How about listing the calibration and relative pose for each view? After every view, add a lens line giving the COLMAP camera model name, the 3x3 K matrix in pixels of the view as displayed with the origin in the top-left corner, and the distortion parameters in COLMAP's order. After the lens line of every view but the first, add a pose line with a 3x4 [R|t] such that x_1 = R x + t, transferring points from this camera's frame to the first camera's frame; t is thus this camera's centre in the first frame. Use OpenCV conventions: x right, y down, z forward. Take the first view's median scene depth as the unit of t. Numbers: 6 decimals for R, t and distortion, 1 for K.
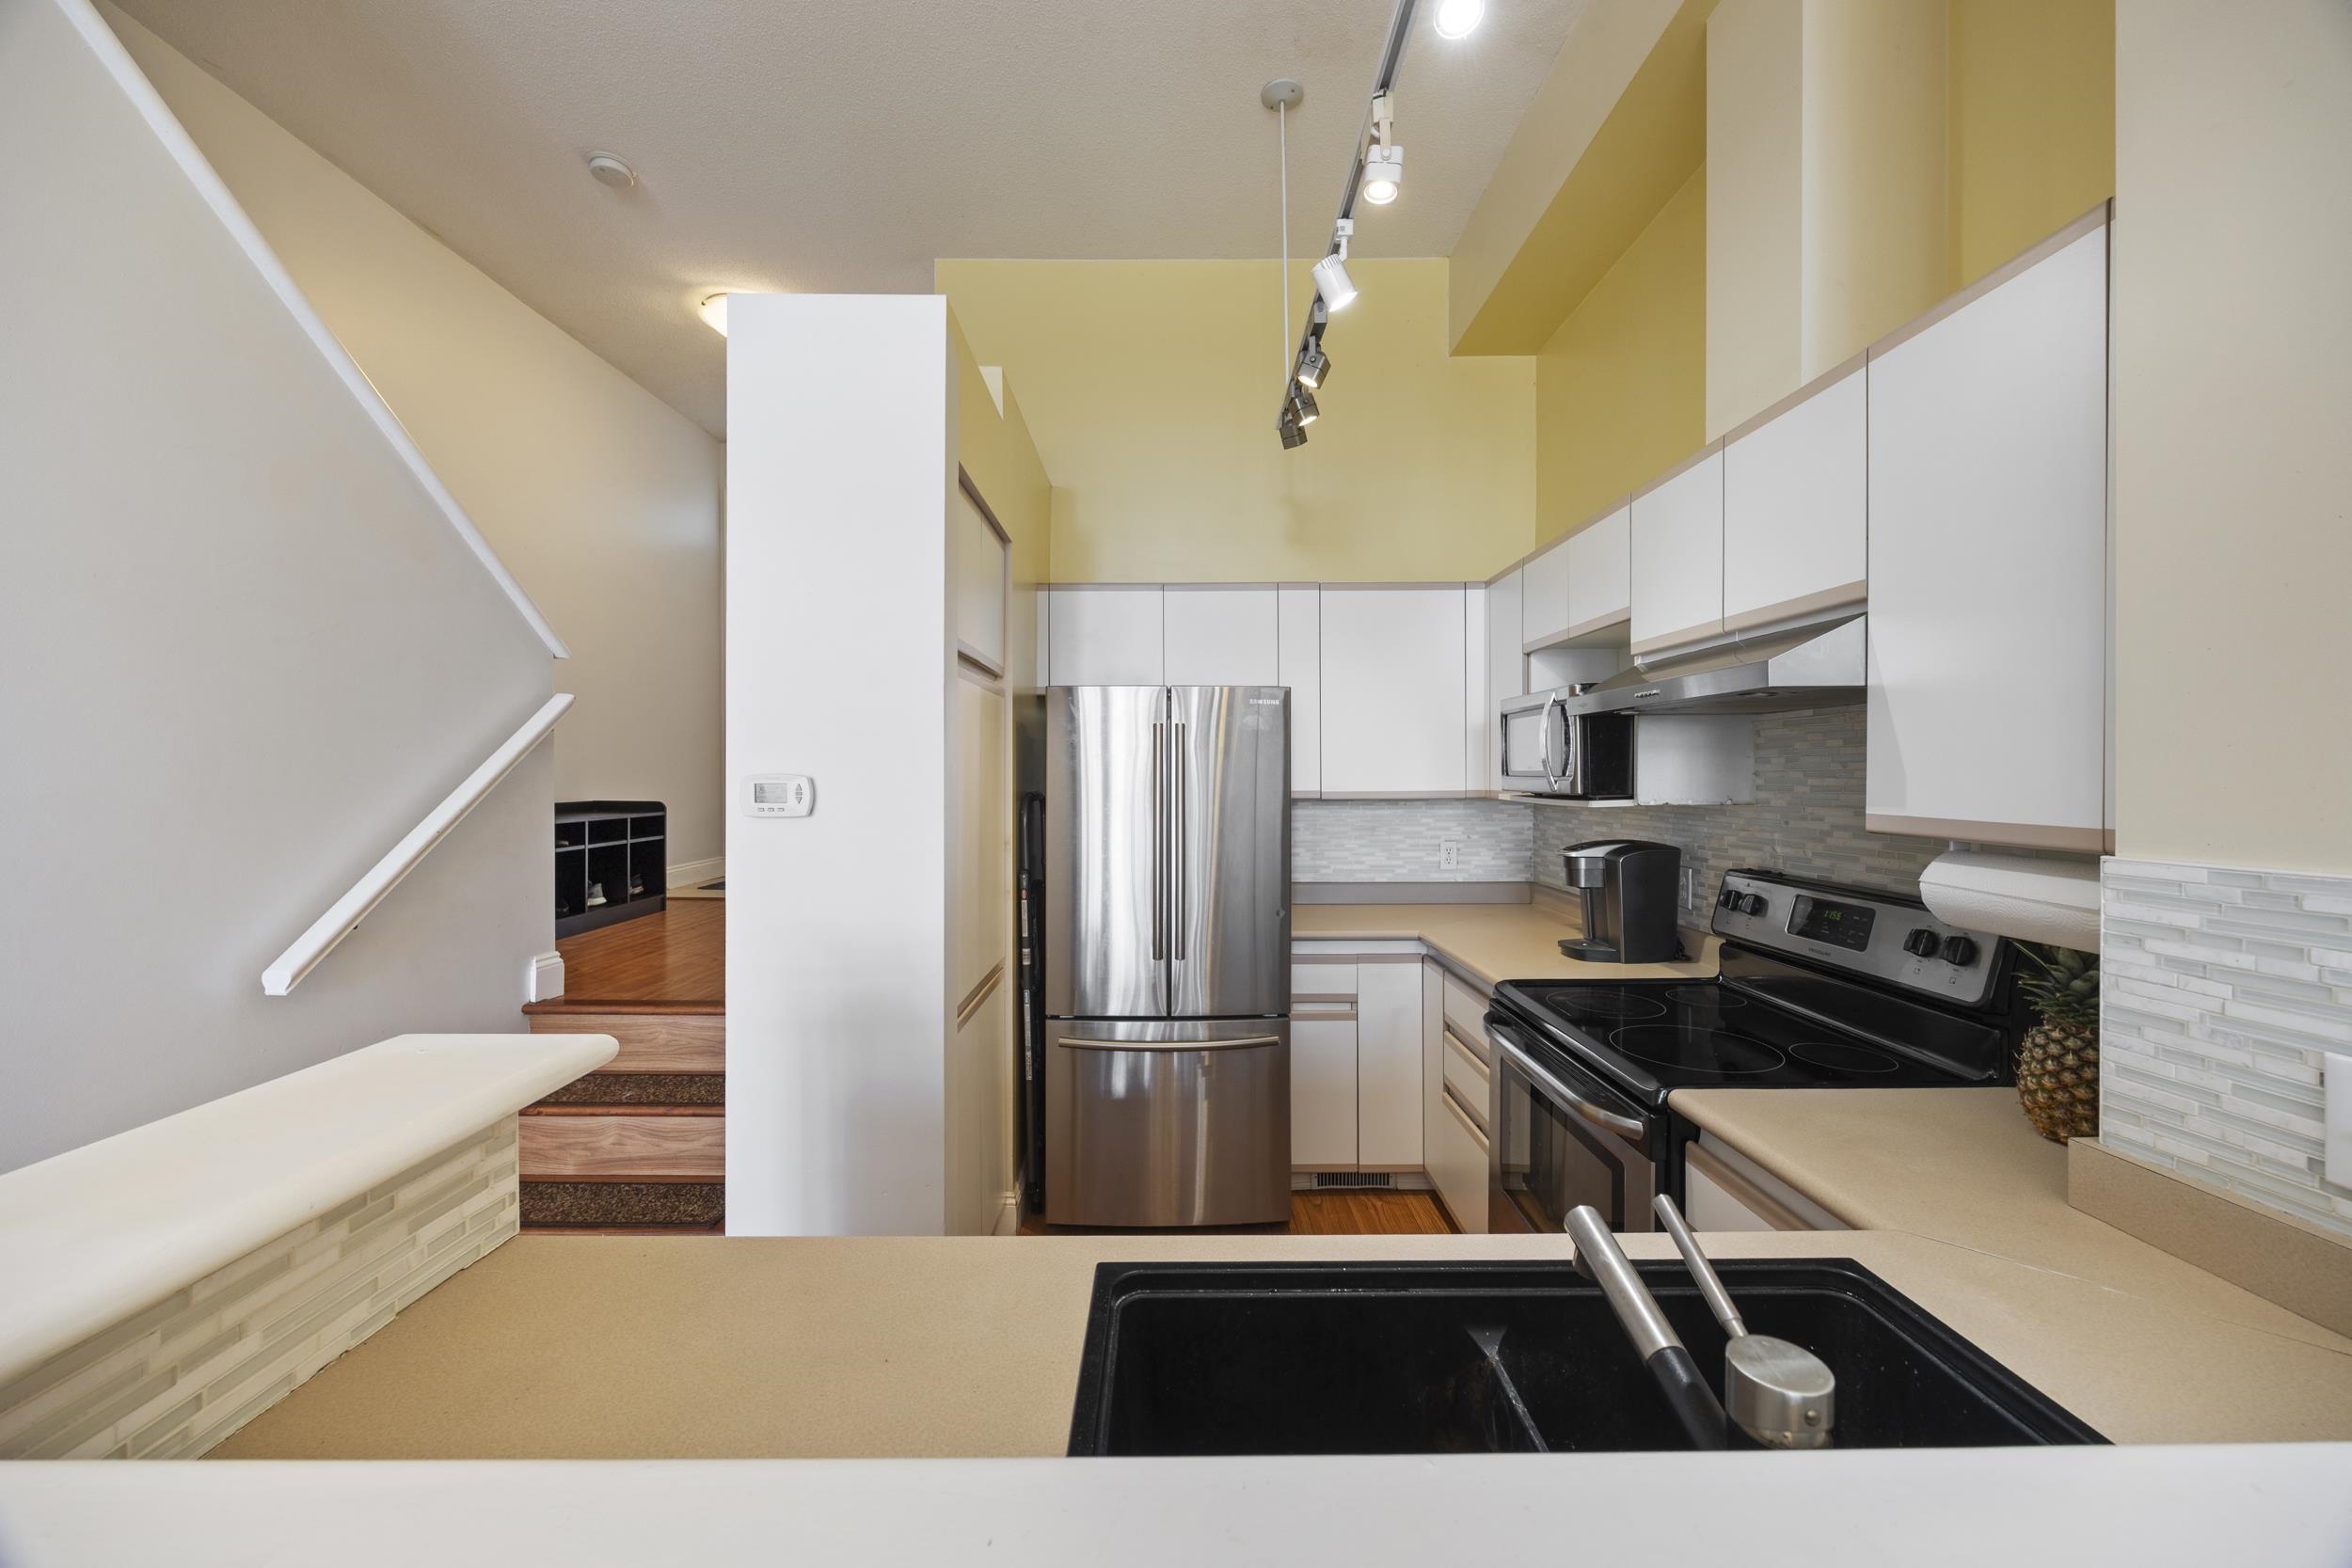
lens RADIAL K [[892.7, 0, 1179.2], [0, 892.7, 775.9], [0, 0, 1]] dist [-0.002216, -0.000204]
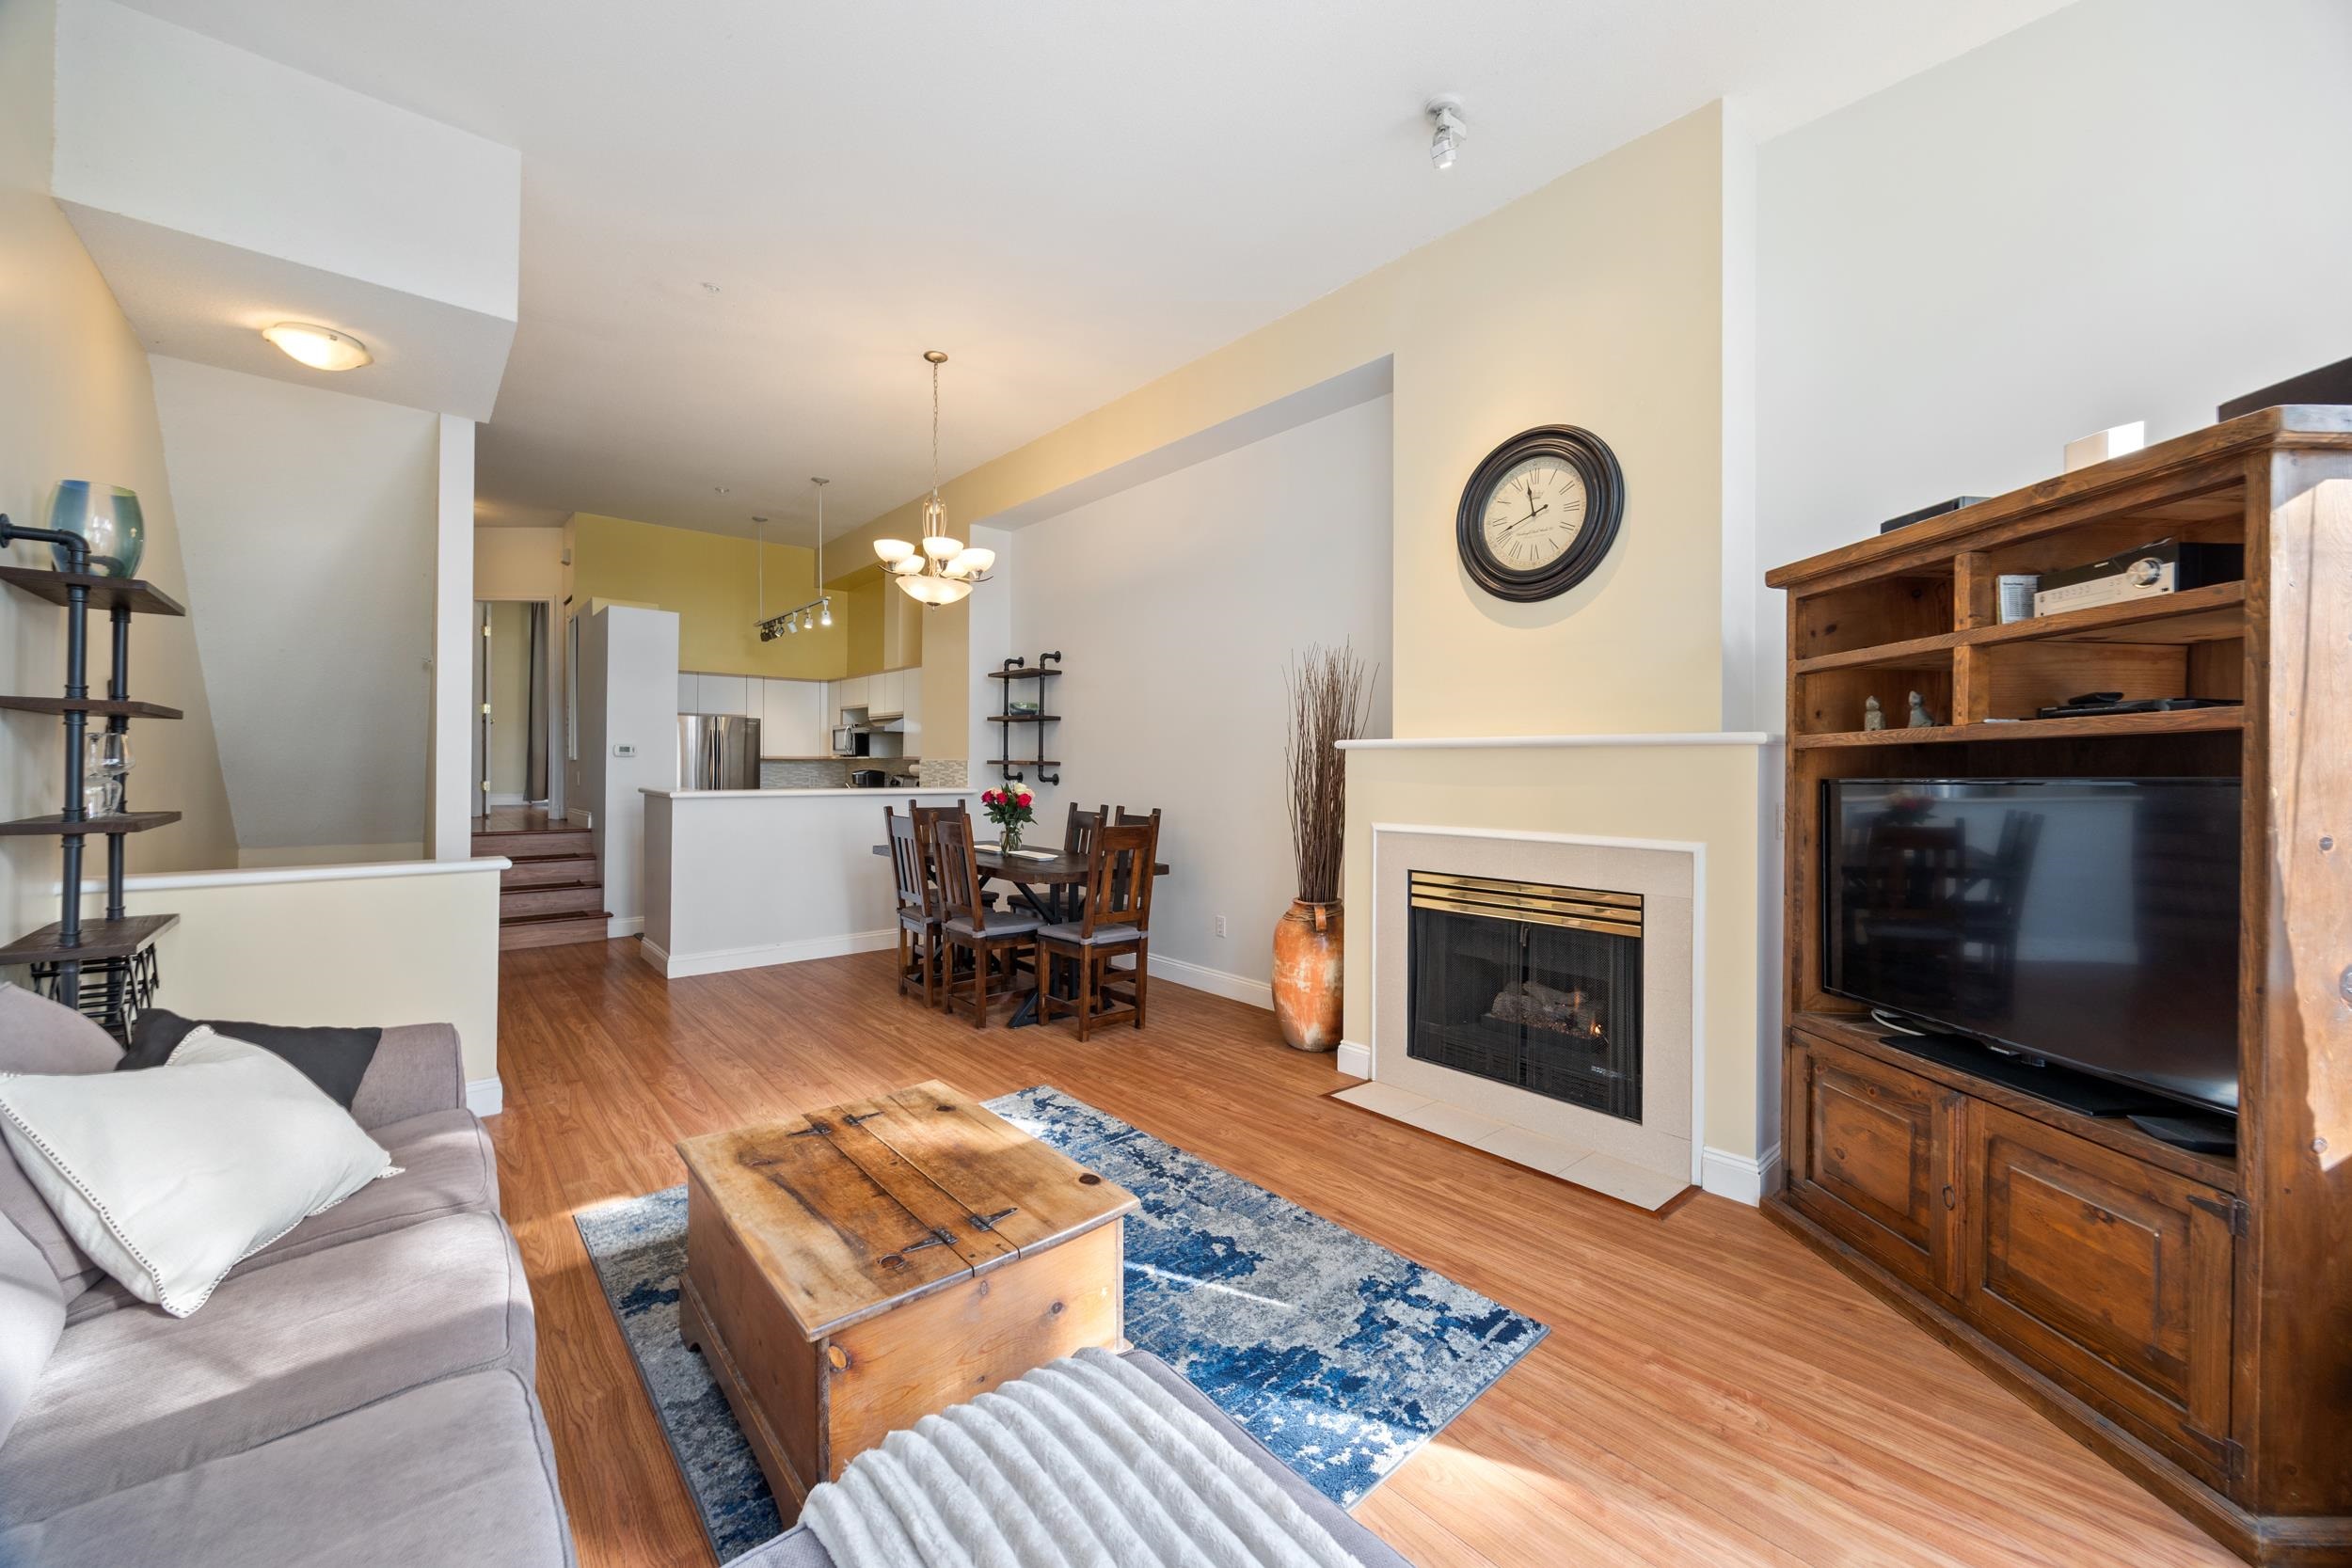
lens RADIAL K [[892.7, 0, 1179.2], [0, 892.7, 775.9], [0, 0, 1]] dist [-0.002216, -0.000204]
pose [[0.756863, -0.001858, 0.653571, -0.973436], [-0.007263, 0.999910, 0.011254, 0.058889], [-0.653533, -0.013265, 0.756782, -2.749189]]
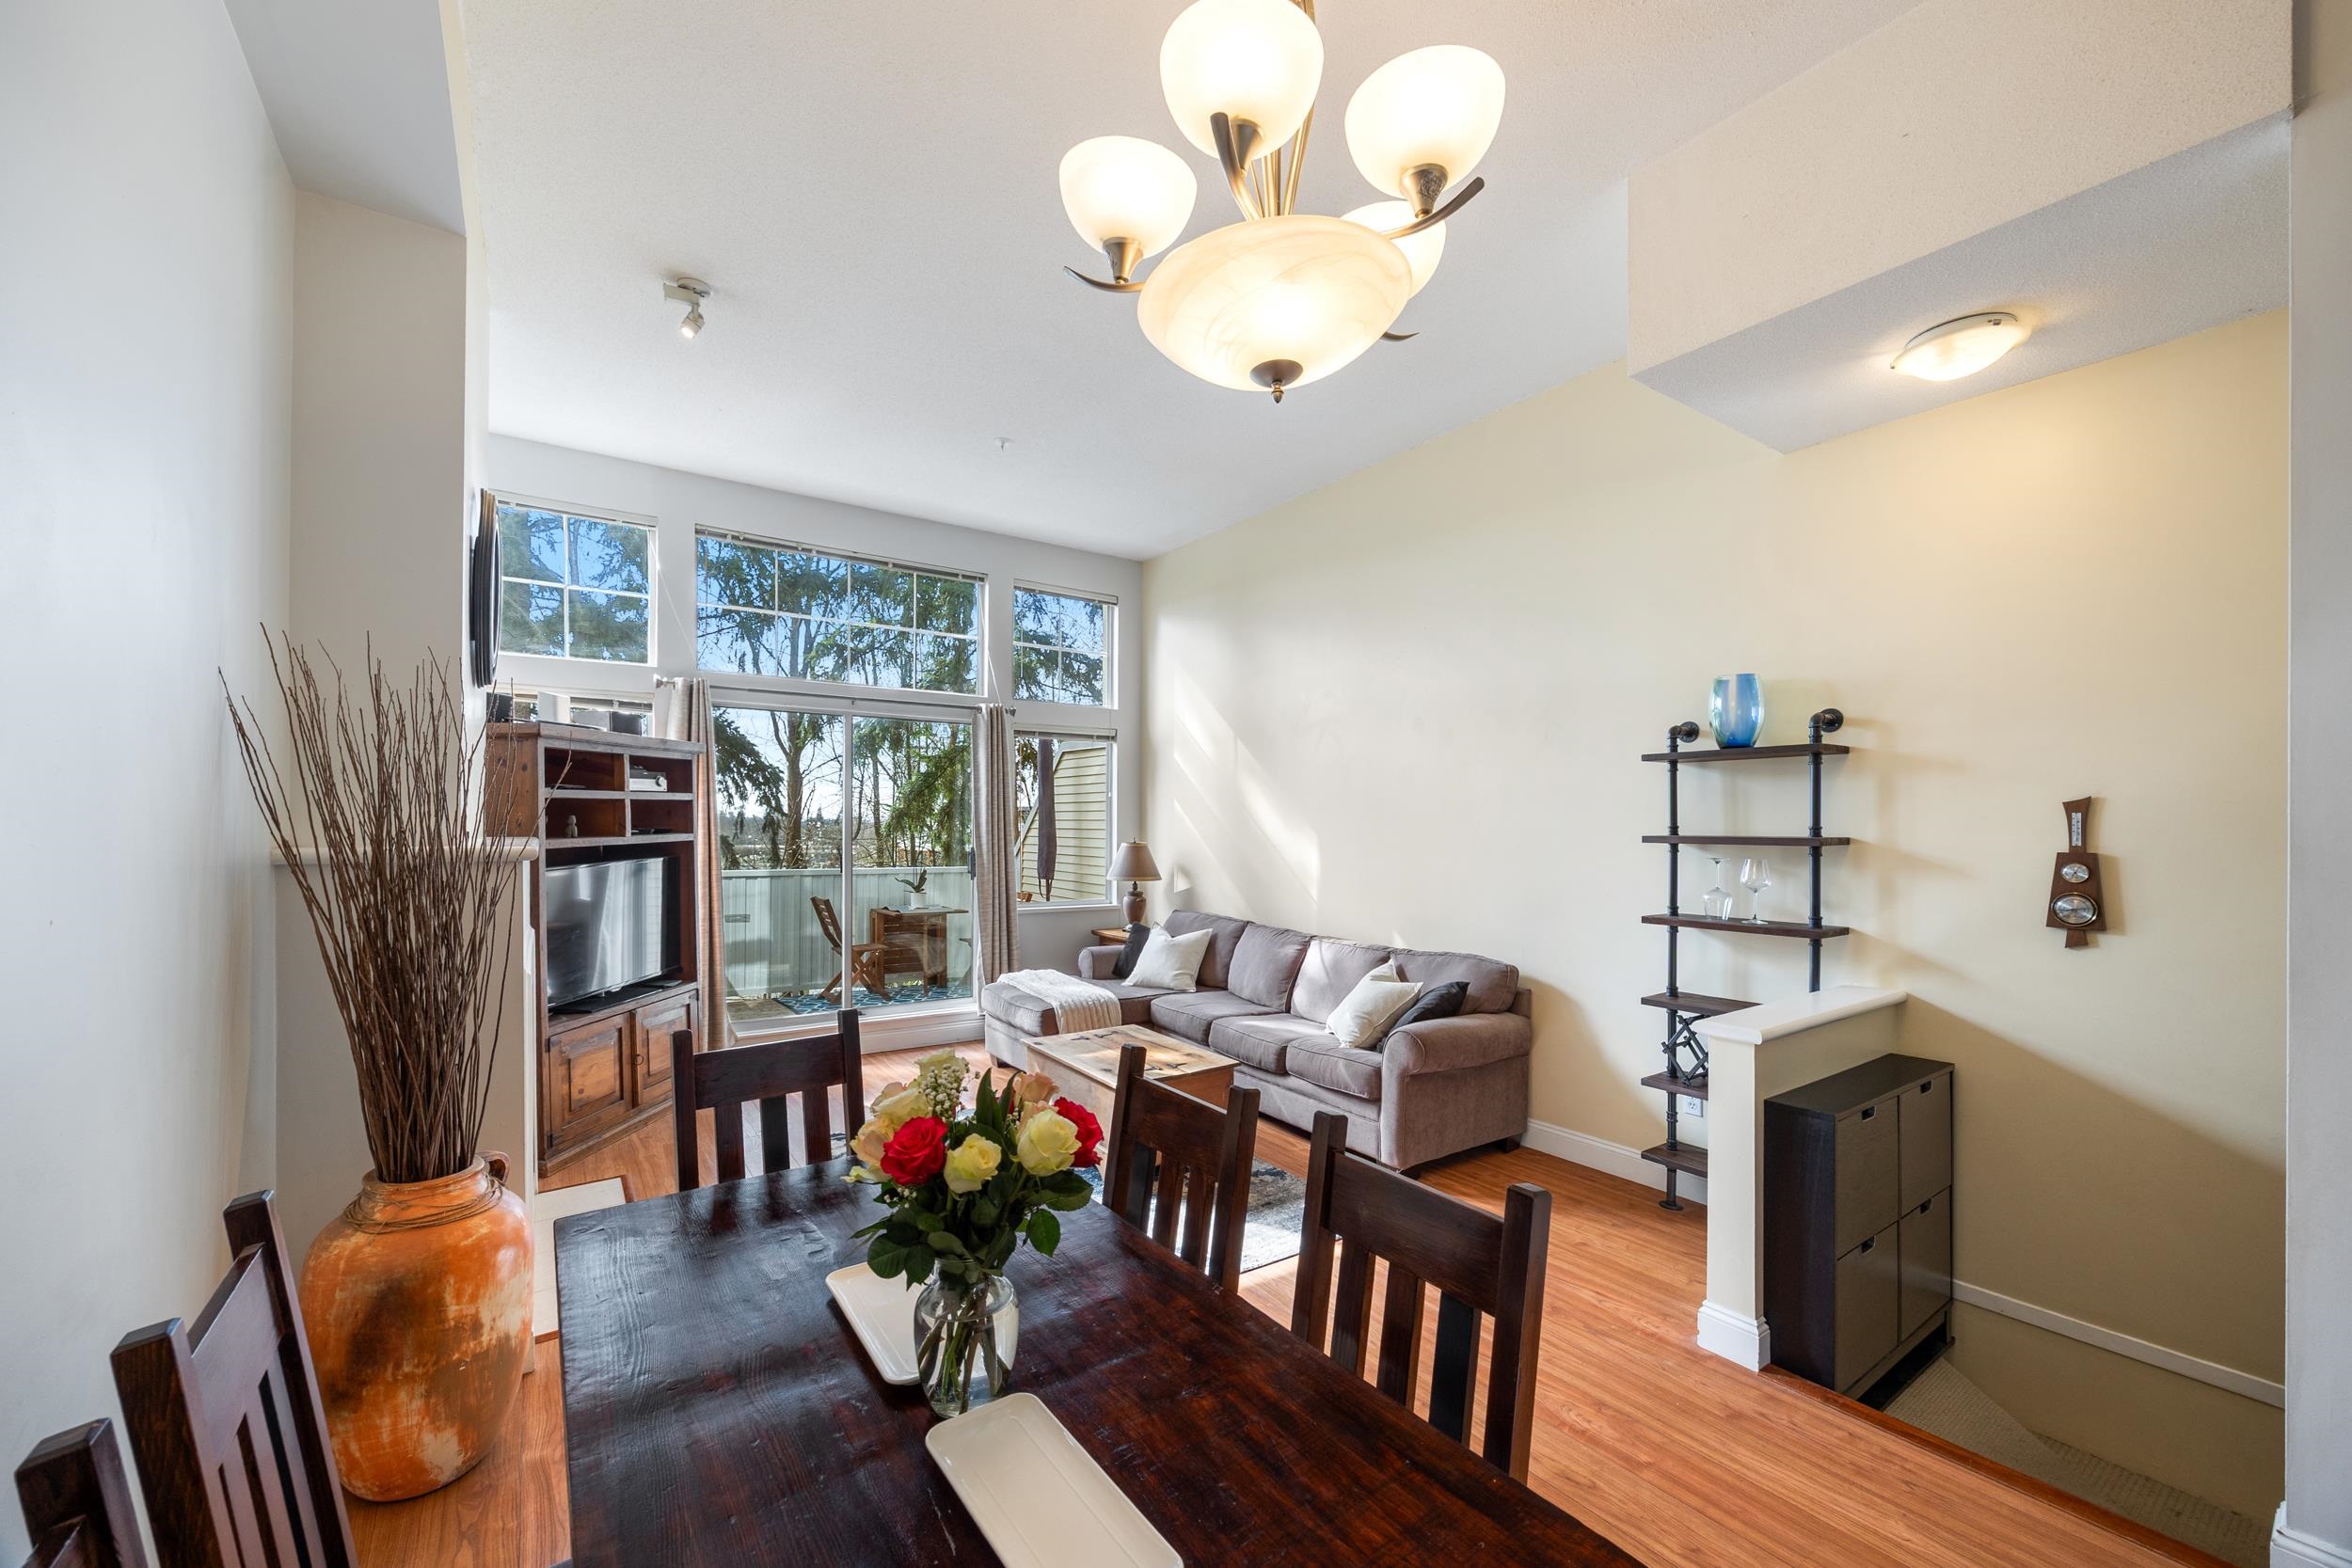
lens RADIAL K [[919.6, 0, 1170.4], [0, 919.6, 831.7], [0, 0, 1]] dist [-0.001706, -0.000118]
pose [[-0.829083, 0.001177, -0.559124, 0.451667], [-0.004880, 0.999944, 0.009342, -0.030539], [0.559104, 0.010473, -0.829031, -0.136550]]
